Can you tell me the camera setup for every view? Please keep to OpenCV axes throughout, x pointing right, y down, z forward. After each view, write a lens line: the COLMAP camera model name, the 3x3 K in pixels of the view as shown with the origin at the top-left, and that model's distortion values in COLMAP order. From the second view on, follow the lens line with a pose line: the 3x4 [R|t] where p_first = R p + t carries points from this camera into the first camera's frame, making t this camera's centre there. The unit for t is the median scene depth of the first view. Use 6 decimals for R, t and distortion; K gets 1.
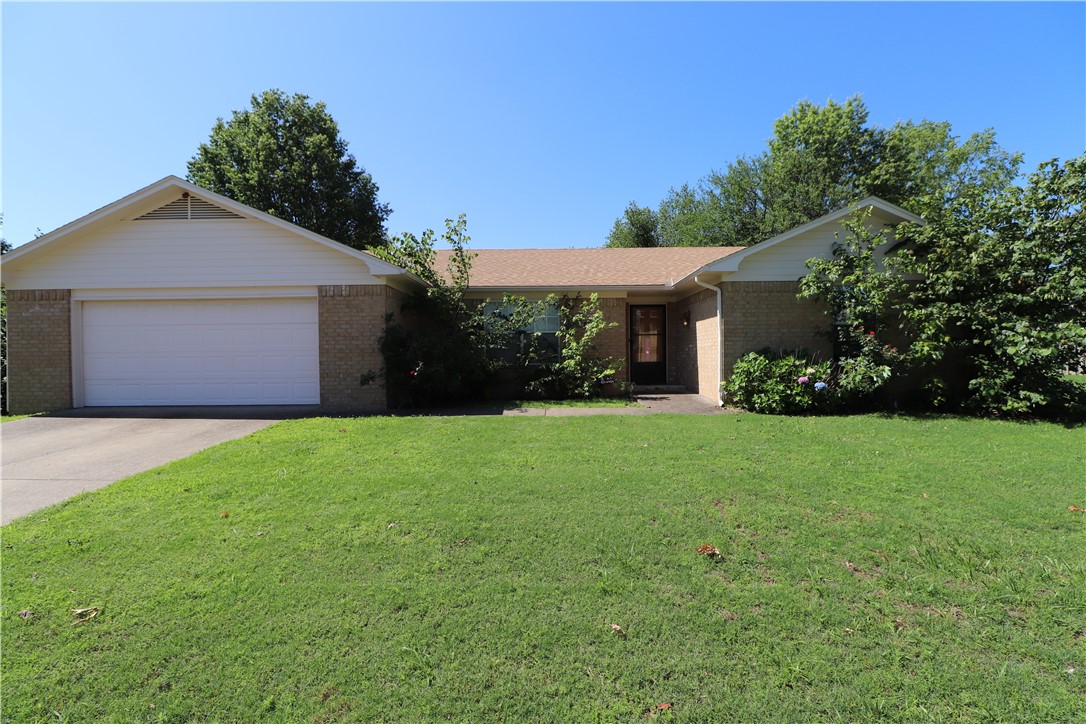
lens RADIAL K [[504.4, 0, 546.9], [0, 504.4, 364.0], [0, 0, 1]] dist [-0.001193, -0.012917]
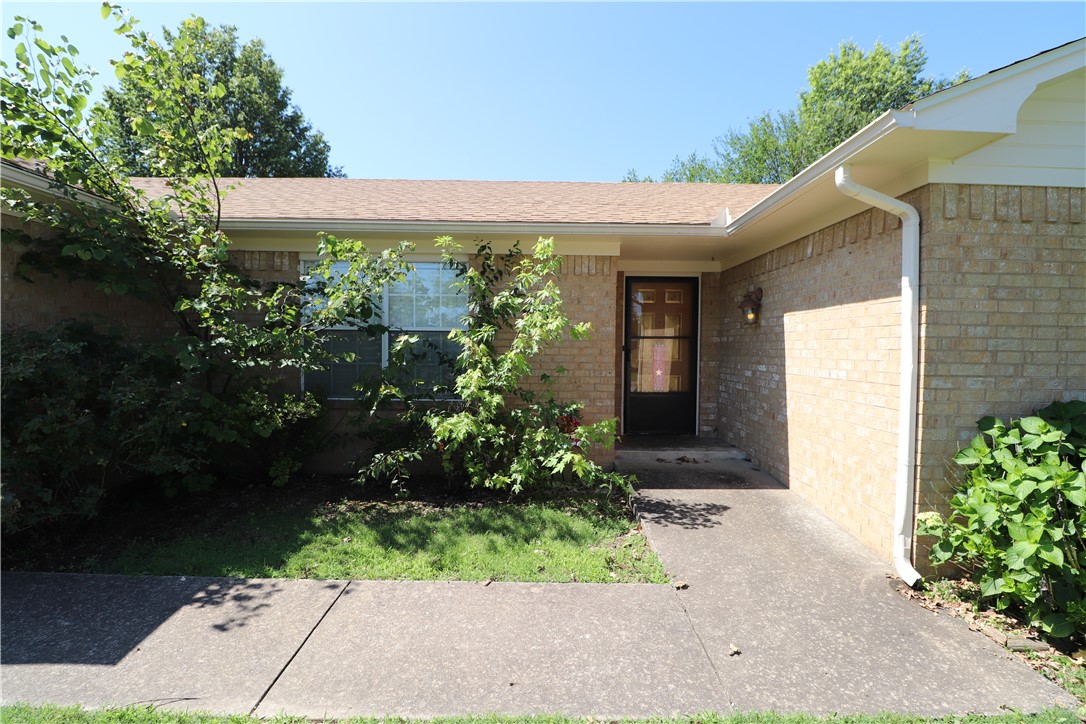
lens RADIAL K [[504.4, 0, 546.9], [0, 504.4, 364.0], [0, 0, 1]] dist [-0.001193, -0.012917]
pose [[0.999804, 0.017204, 0.009756, 0.092733], [-0.017394, 0.999654, 0.019707, -0.044479], [-0.009414, -0.019873, 0.999758, 0.557584]]
